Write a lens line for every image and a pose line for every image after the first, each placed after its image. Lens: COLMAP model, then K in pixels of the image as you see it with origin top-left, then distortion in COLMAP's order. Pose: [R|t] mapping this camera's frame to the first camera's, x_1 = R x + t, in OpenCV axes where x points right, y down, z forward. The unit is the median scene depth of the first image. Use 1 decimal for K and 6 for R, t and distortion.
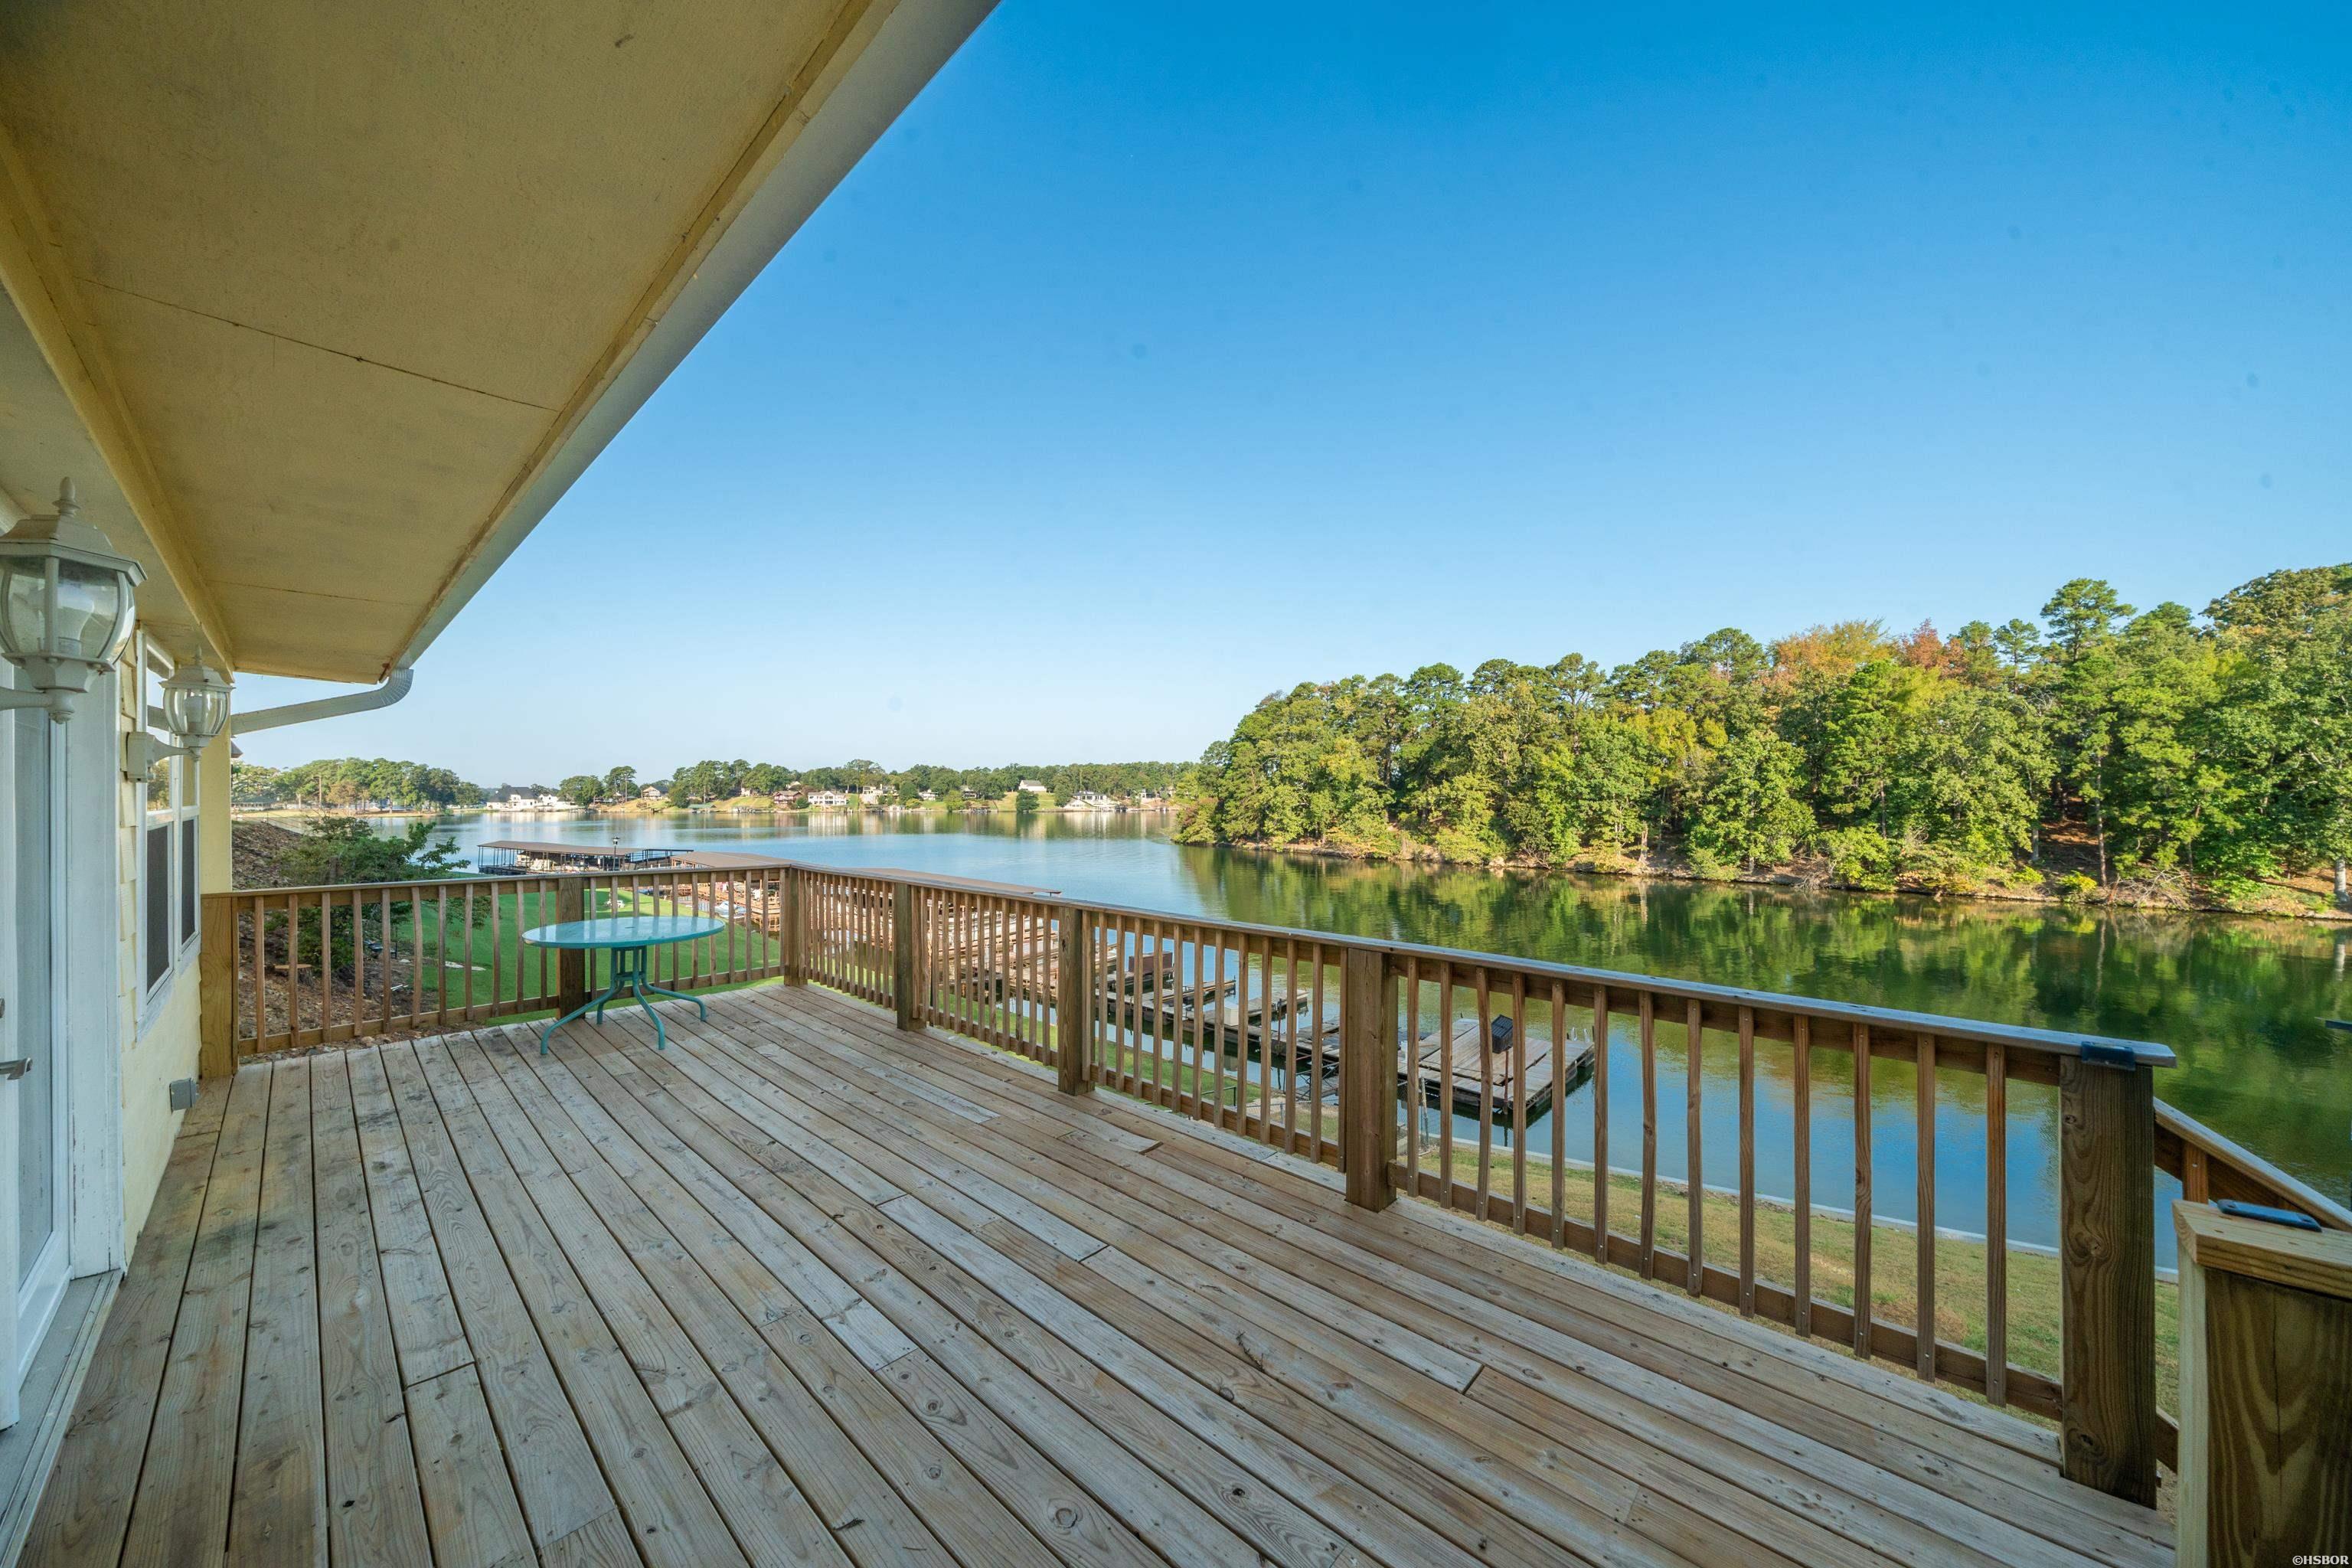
lens RADIAL K [[814.8, 0, 1184.5], [0, 814.8, 803.7], [0, 0, 1]] dist [-0.005824, 0.000194]
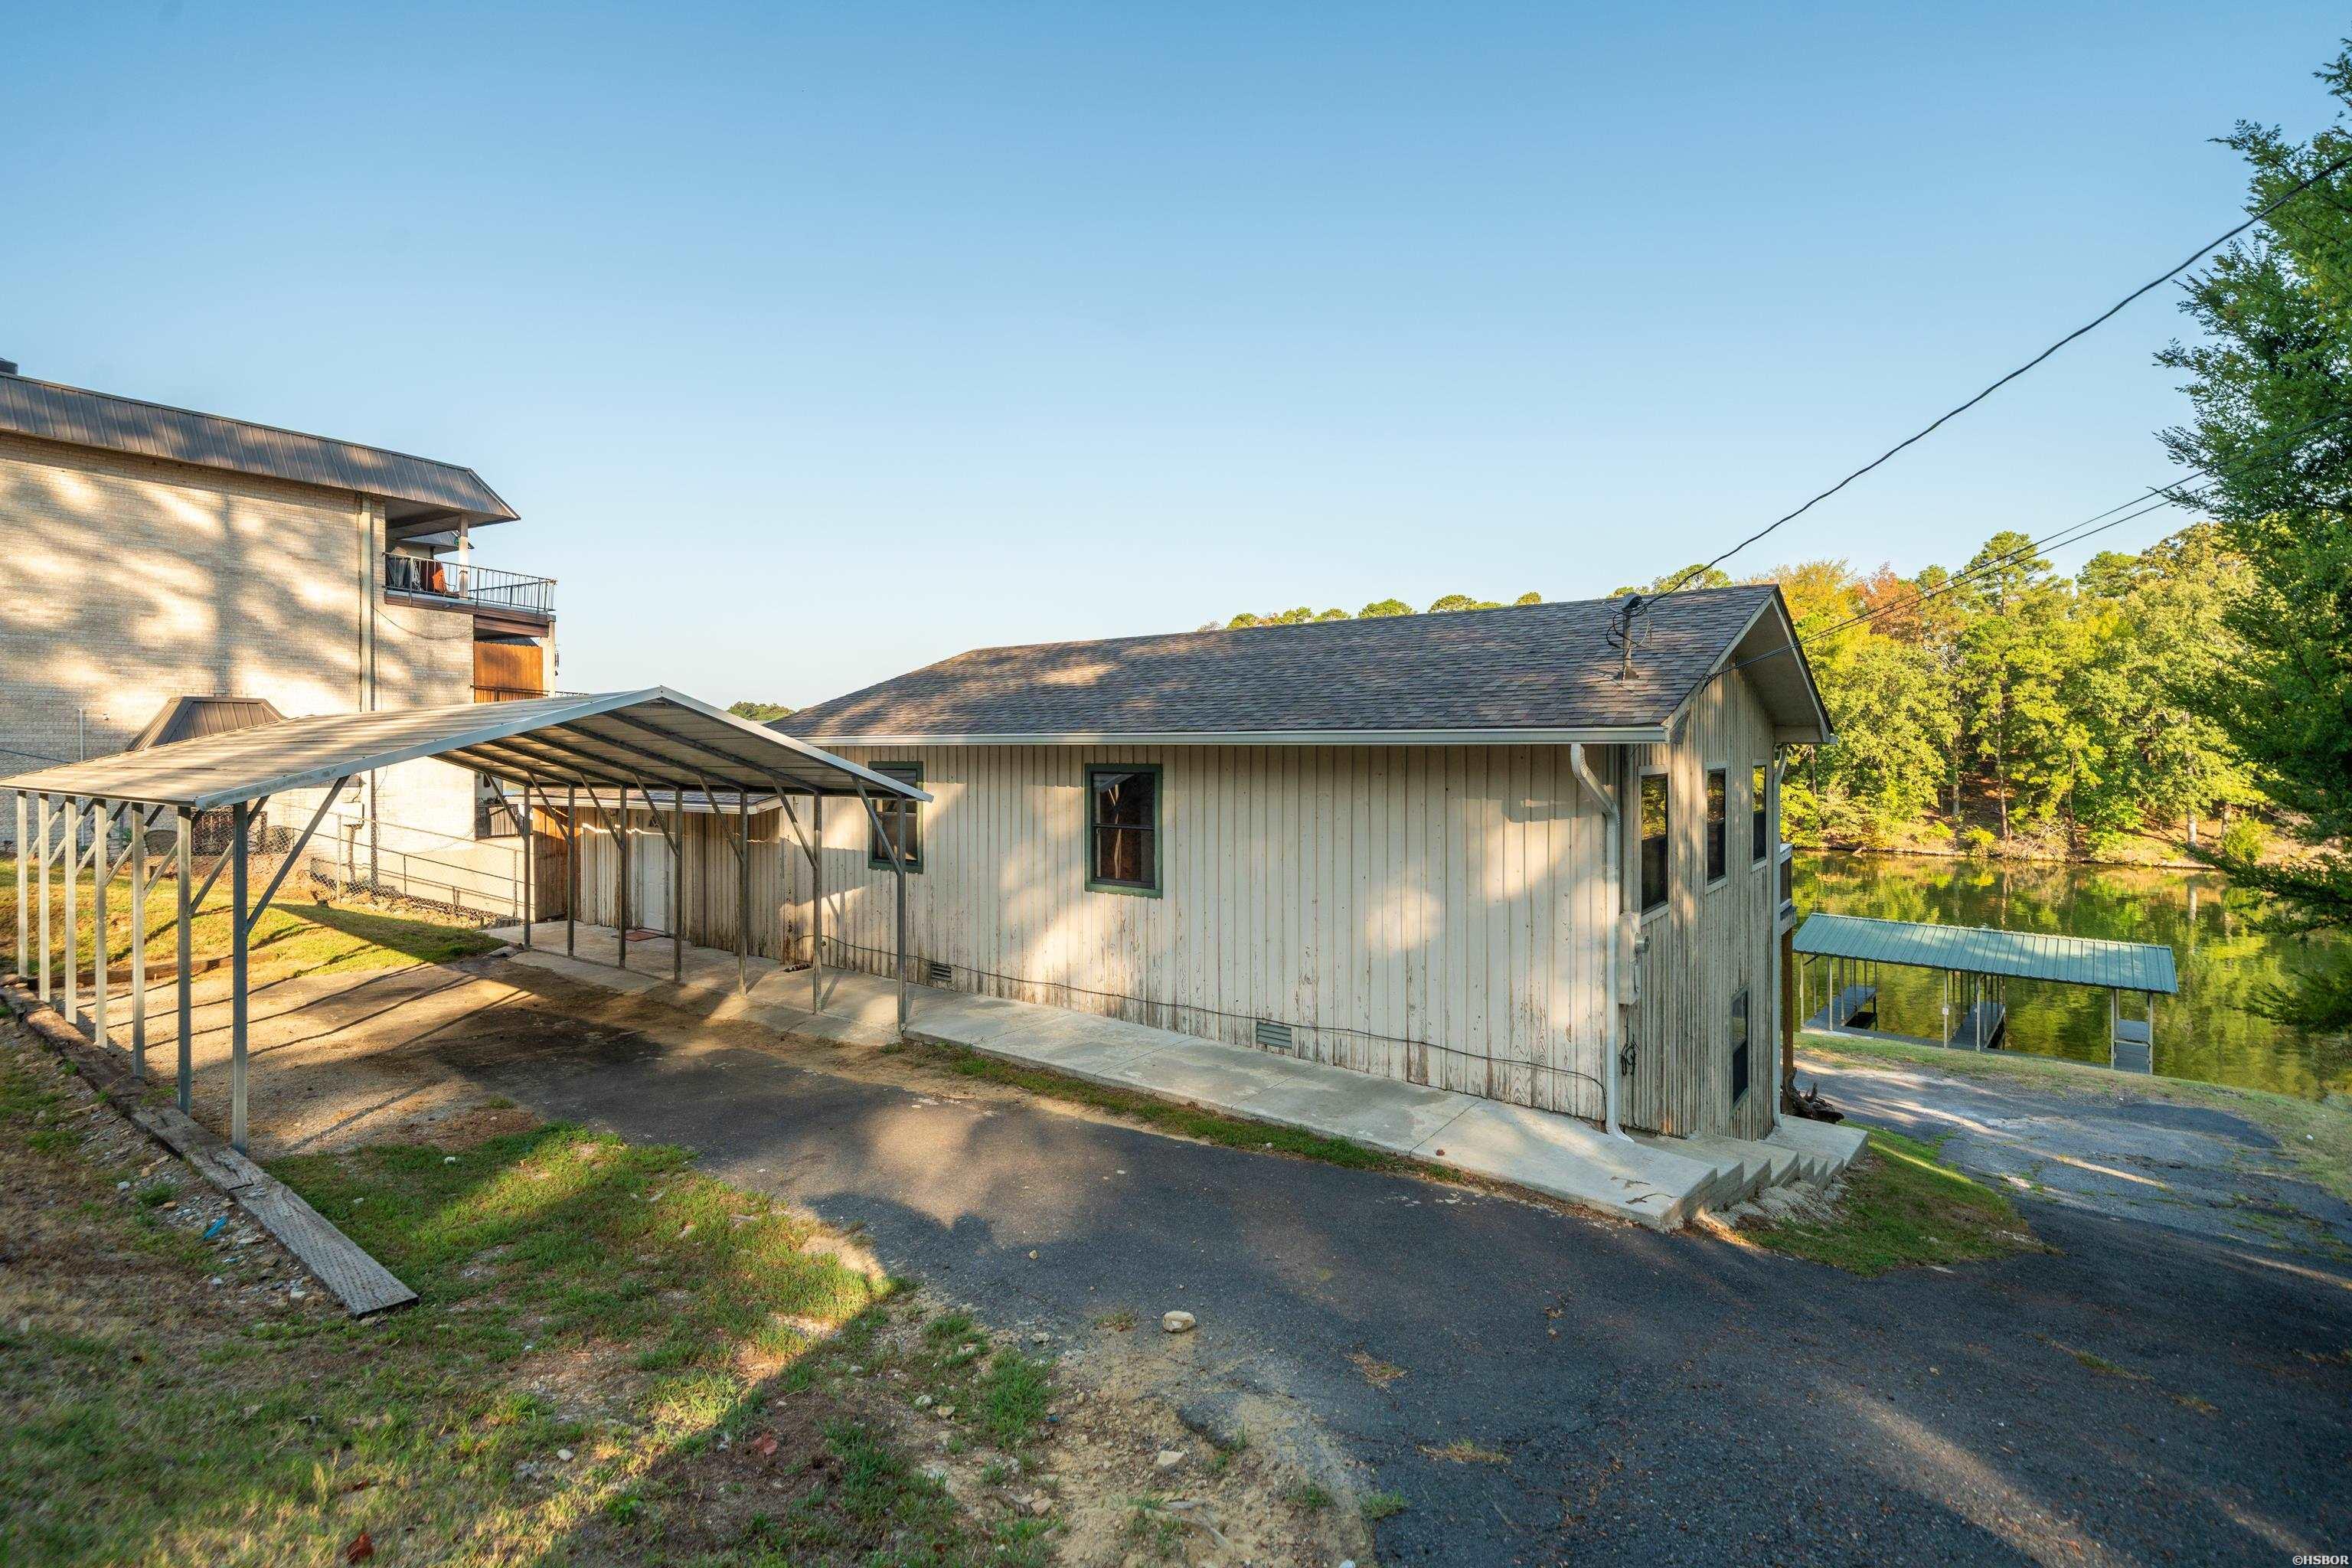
lens RADIAL K [[1106.8, 0, 1183.6], [0, 1106.8, 740.9], [0, 0, 1]] dist [0.000587, 0.000390]
pose [[0.996794, -0.006272, 0.079759, -0.012073], [0.006808, 0.999956, -0.006453, -0.019439], [-0.079715, 0.006975, 0.996793, -0.284407]]
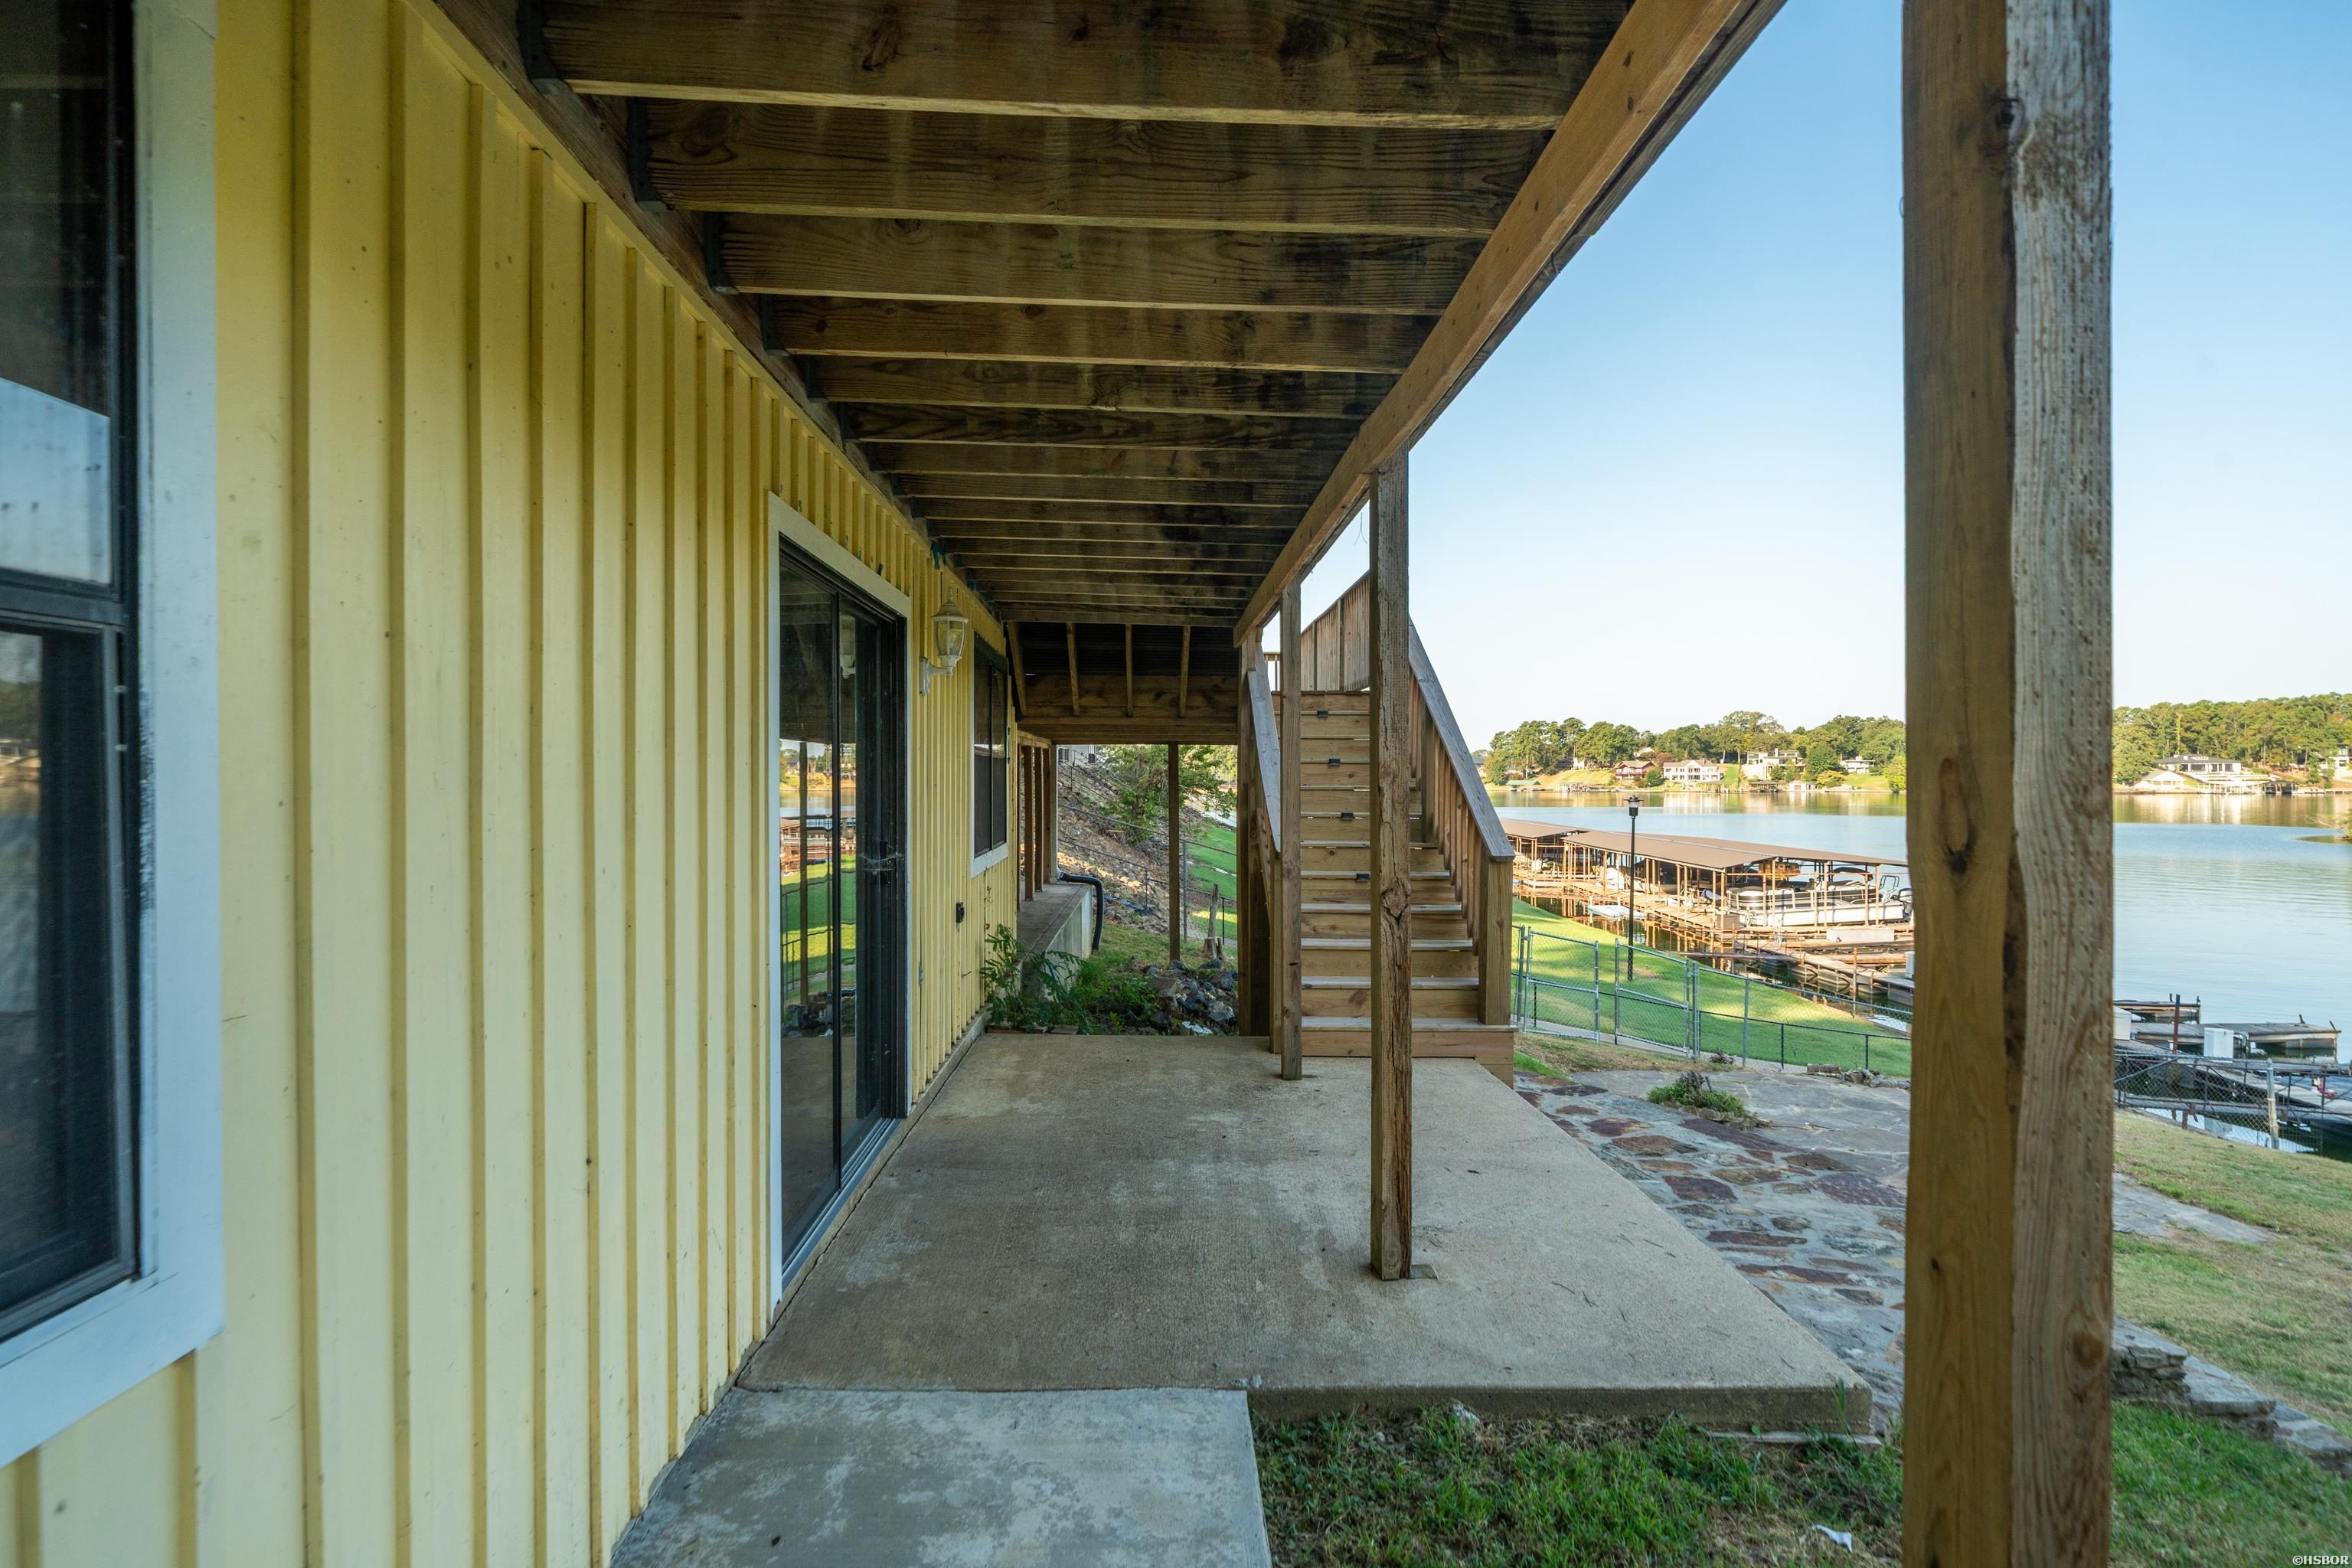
lens RADIAL K [[1263.6, 0, 1177.0], [0, 1263.6, 794.1], [0, 0, 1]] dist [-0.000650, 0.000737]
pose [[0.688691, 0.006382, -0.725027, 0.104260], [-0.001861, 0.999974, 0.007034, 0.029431], [0.725053, -0.003495, 0.688685, -0.077348]]
